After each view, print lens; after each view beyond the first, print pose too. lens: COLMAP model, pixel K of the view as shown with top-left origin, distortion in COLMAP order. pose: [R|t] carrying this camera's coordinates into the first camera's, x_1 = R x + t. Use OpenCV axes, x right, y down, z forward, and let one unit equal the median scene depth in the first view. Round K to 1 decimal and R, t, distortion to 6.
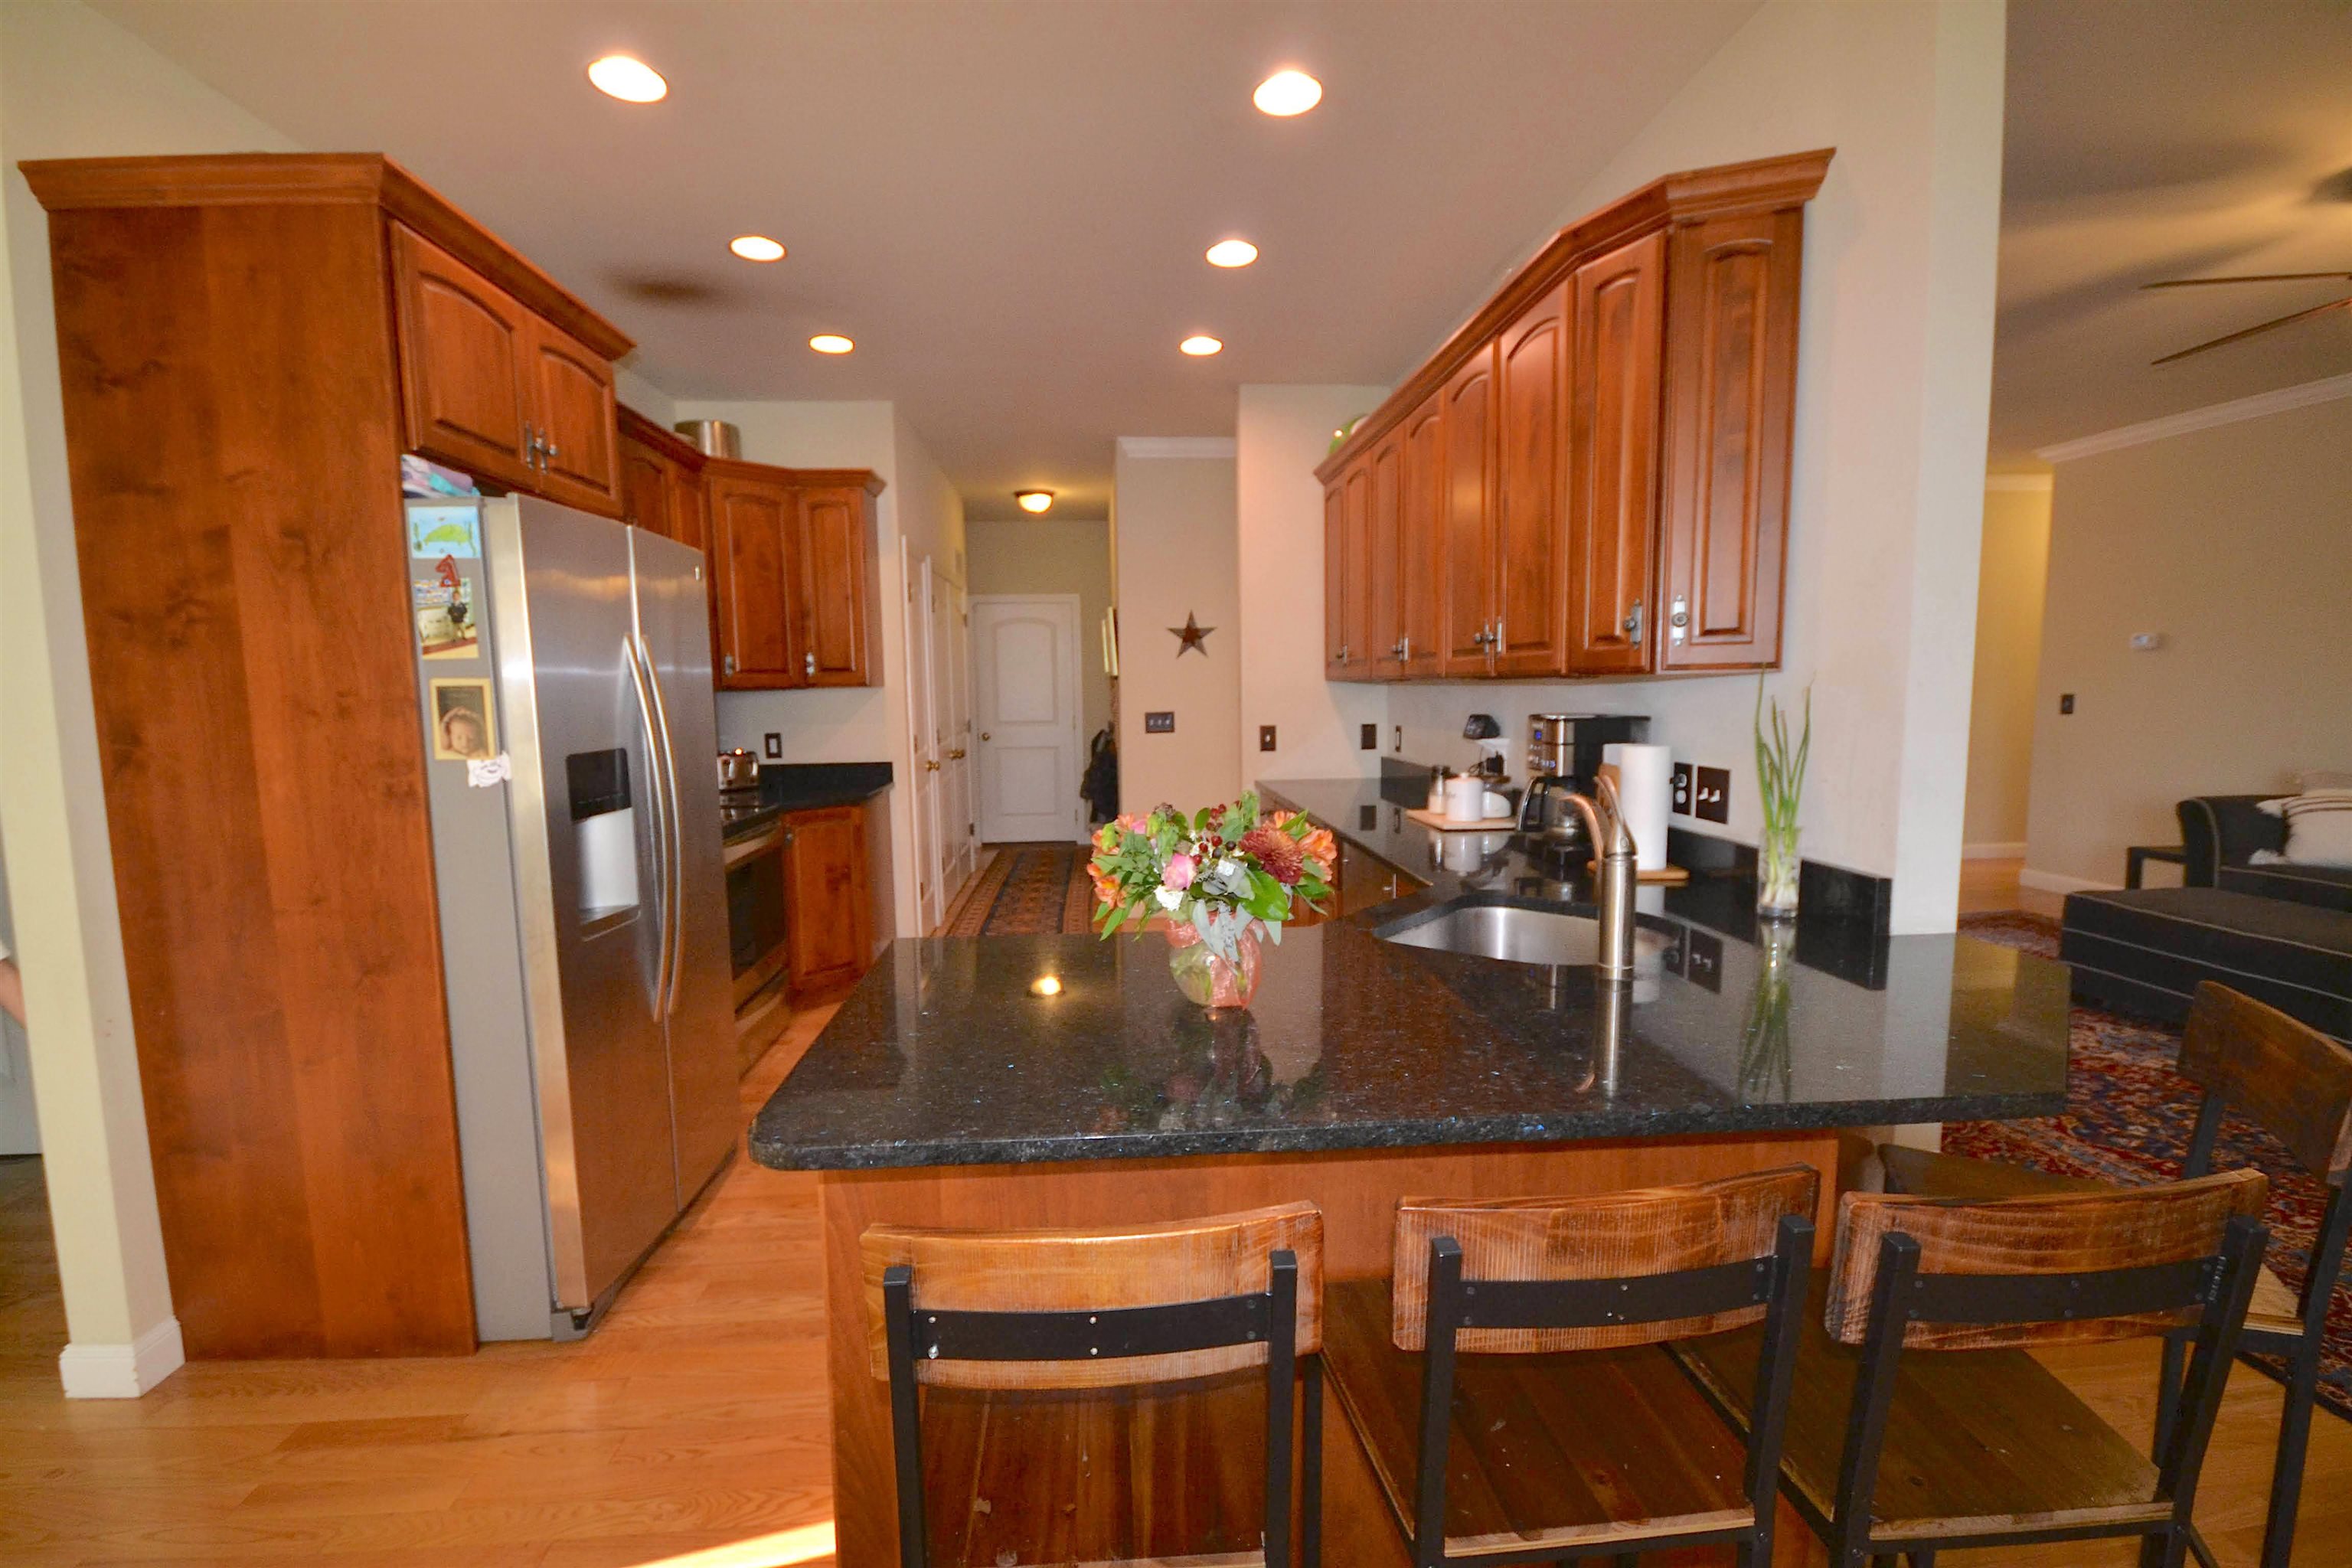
lens RADIAL K [[1070.6, 0, 1165.5], [0, 1070.6, 803.7], [0, 0, 1]] dist [-0.014966, -0.001089]
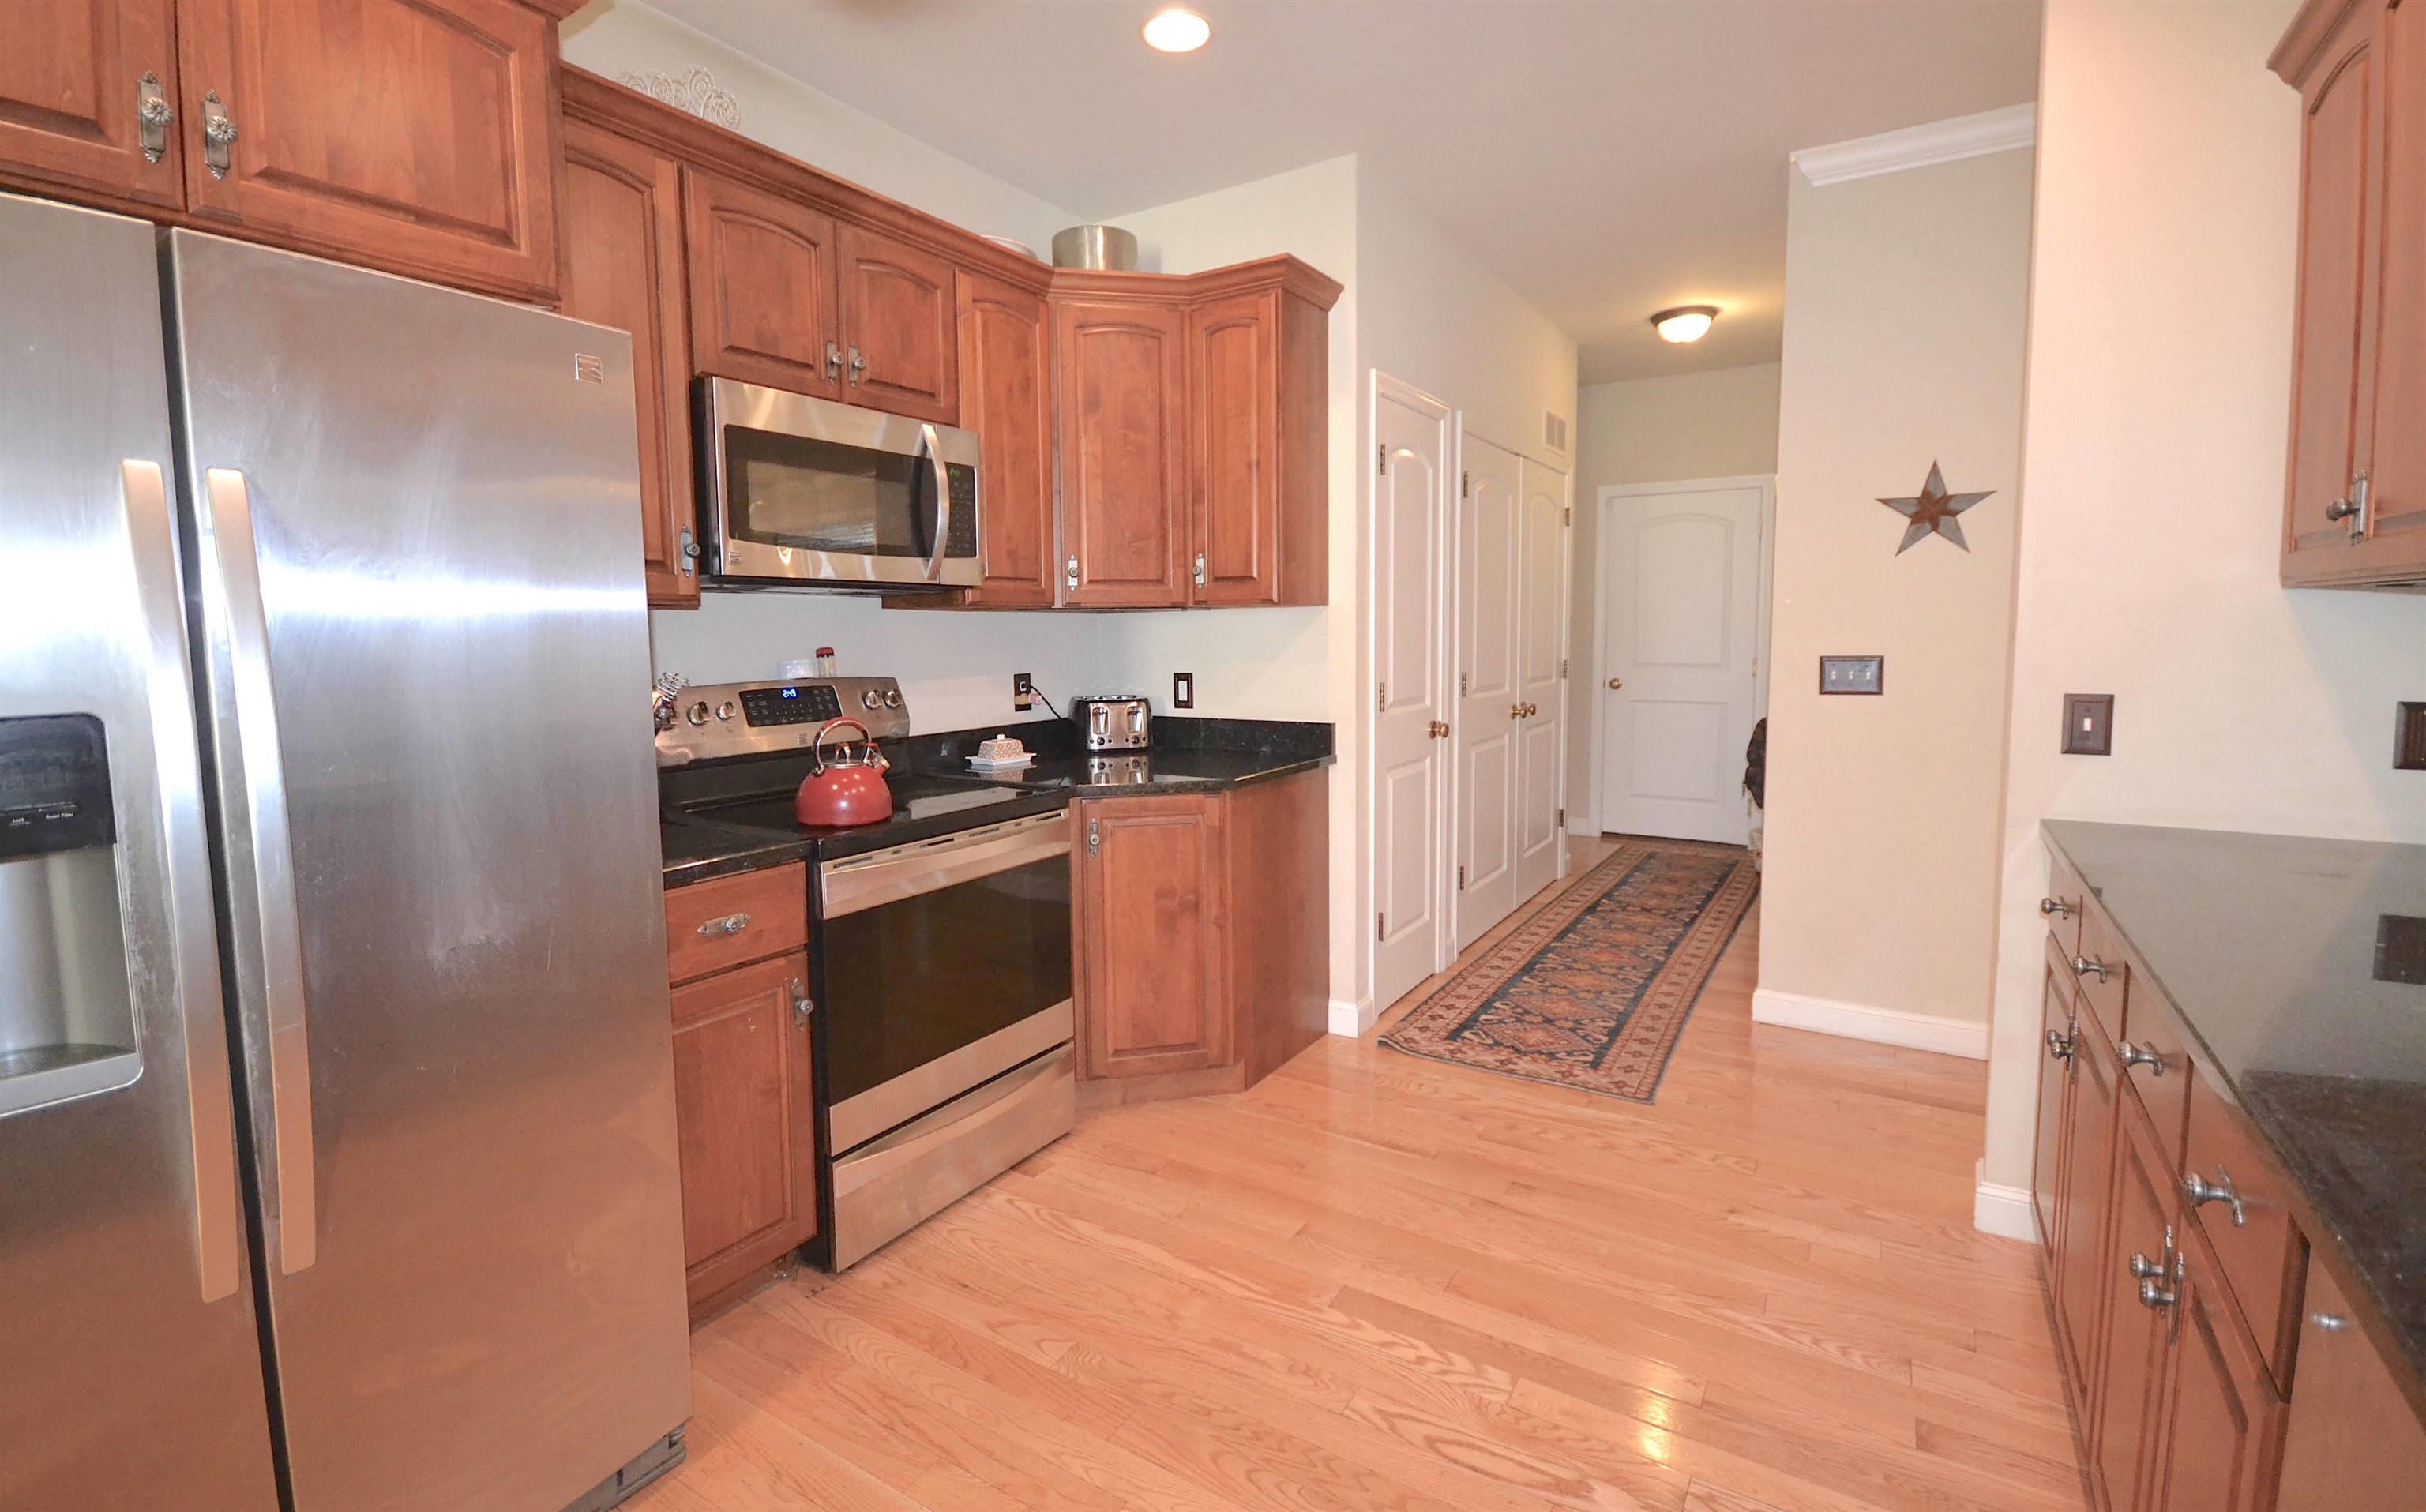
lens RADIAL K [[1095.5, 0, 1188.0], [0, 1095.5, 718.1], [0, 0, 1]] dist [-0.002939, -0.001187]
pose [[0.801690, 0.058075, -0.594912, 0.067359], [-0.069240, 0.997592, 0.004078, -0.040549], [0.593716, 0.037922, 0.803780, 0.435800]]
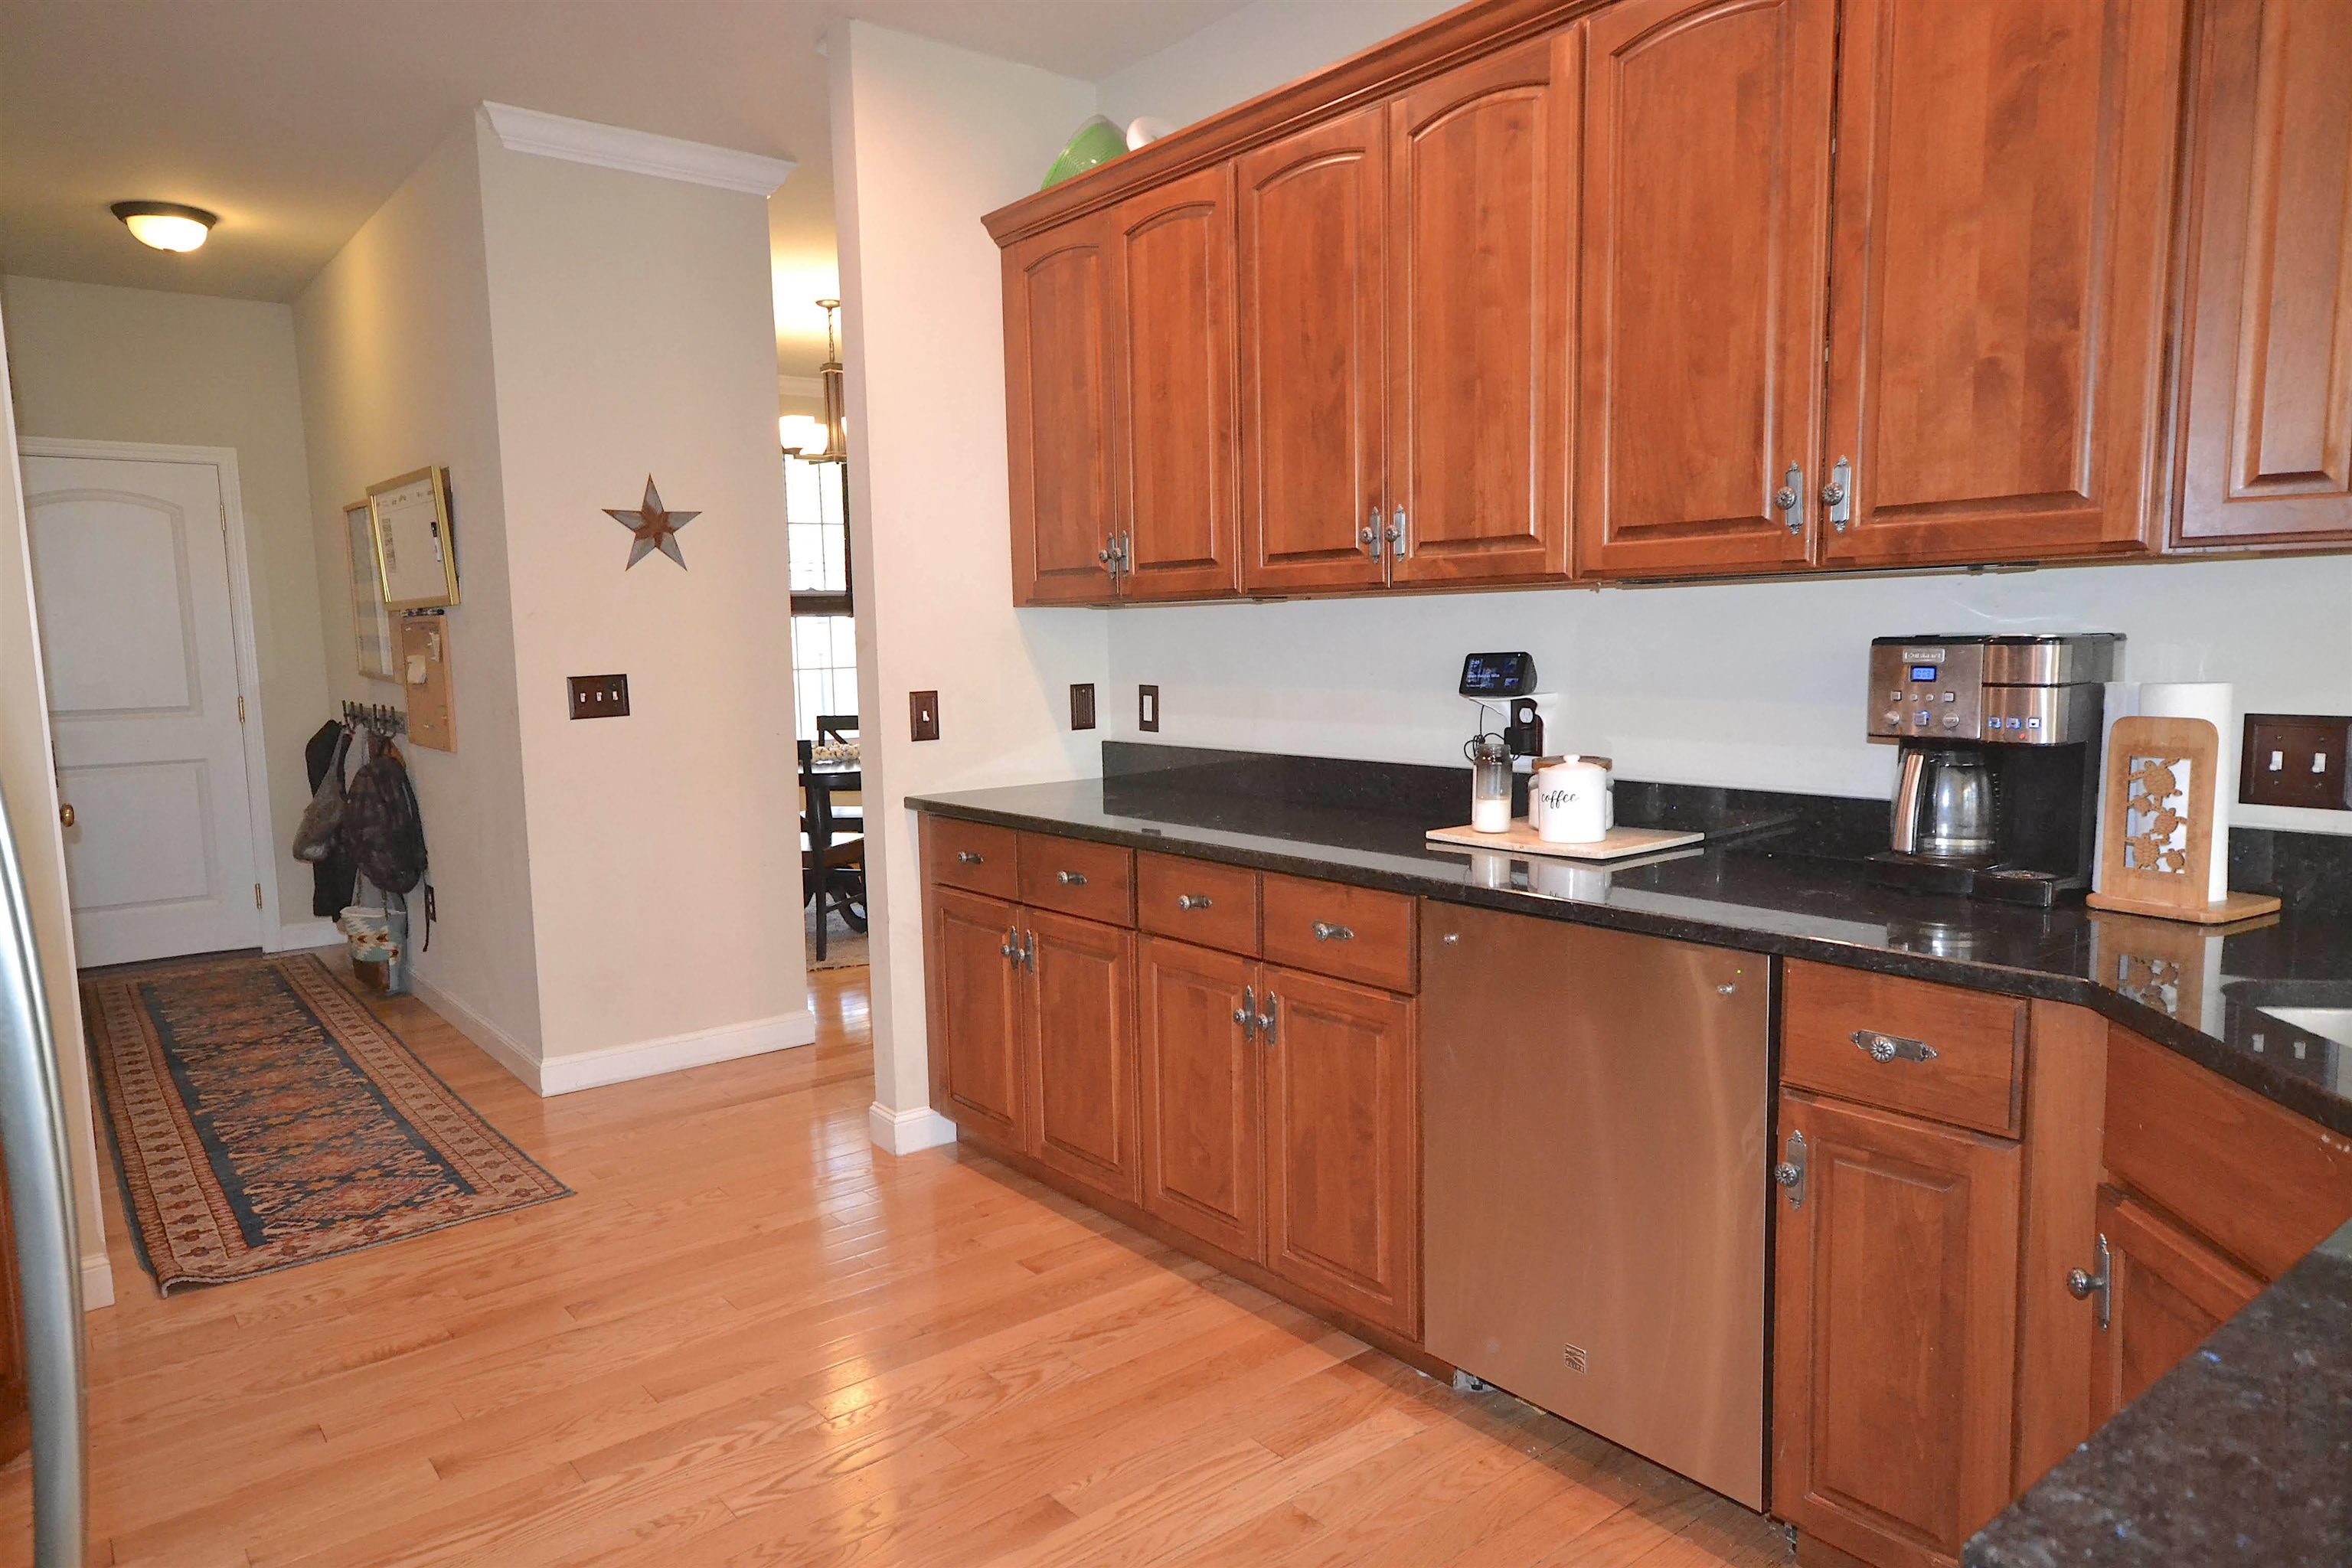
lens RADIAL K [[1490.9, 0, 1187.3], [0, 1490.9, 788.8], [0, 0, 1]] dist [0.035853, -0.000317]
pose [[0.822378, -0.066917, 0.564993, -0.217476], [0.074783, 0.997157, 0.009252, -0.022121], [-0.564005, 0.034643, 0.825044, 0.317563]]
